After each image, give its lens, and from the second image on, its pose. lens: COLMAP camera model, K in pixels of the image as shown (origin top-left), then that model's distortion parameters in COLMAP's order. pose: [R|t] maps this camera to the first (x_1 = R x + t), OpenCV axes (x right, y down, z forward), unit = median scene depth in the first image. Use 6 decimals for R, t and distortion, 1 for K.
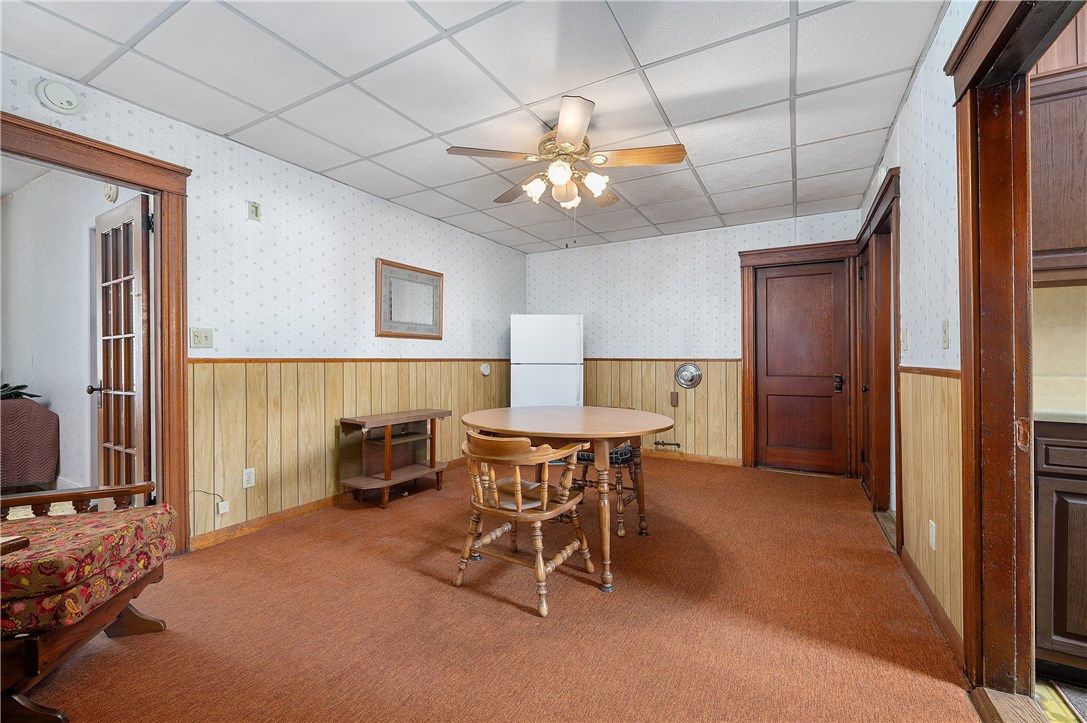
lens RADIAL K [[454.8, 0, 544.8], [0, 454.8, 362.1], [0, 0, 1]] dist [-0.000122, -0.000002]
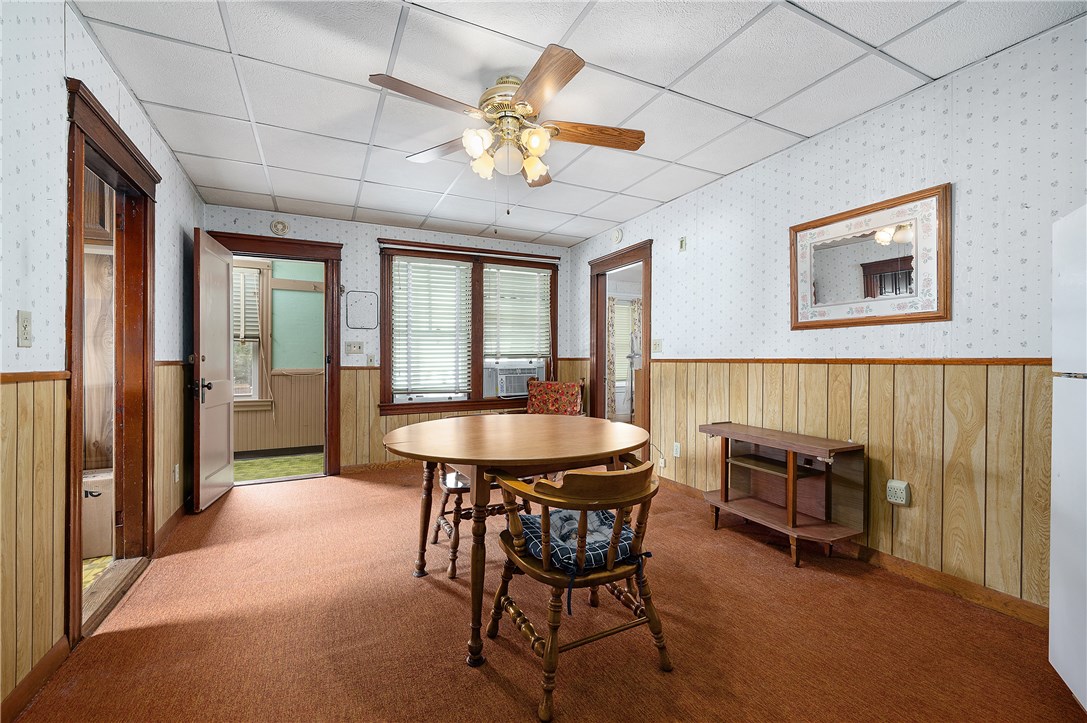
lens RADIAL K [[454.8, 0, 545.1], [0, 454.8, 360.7], [0, 0, 1]] dist [-0.000122, -0.000002]
pose [[-0.569618, 0.002047, -0.821907, 0.536673], [-0.005014, 0.999970, 0.005965, -0.007891], [0.821894, 0.007519, -0.569590, 1.186641]]
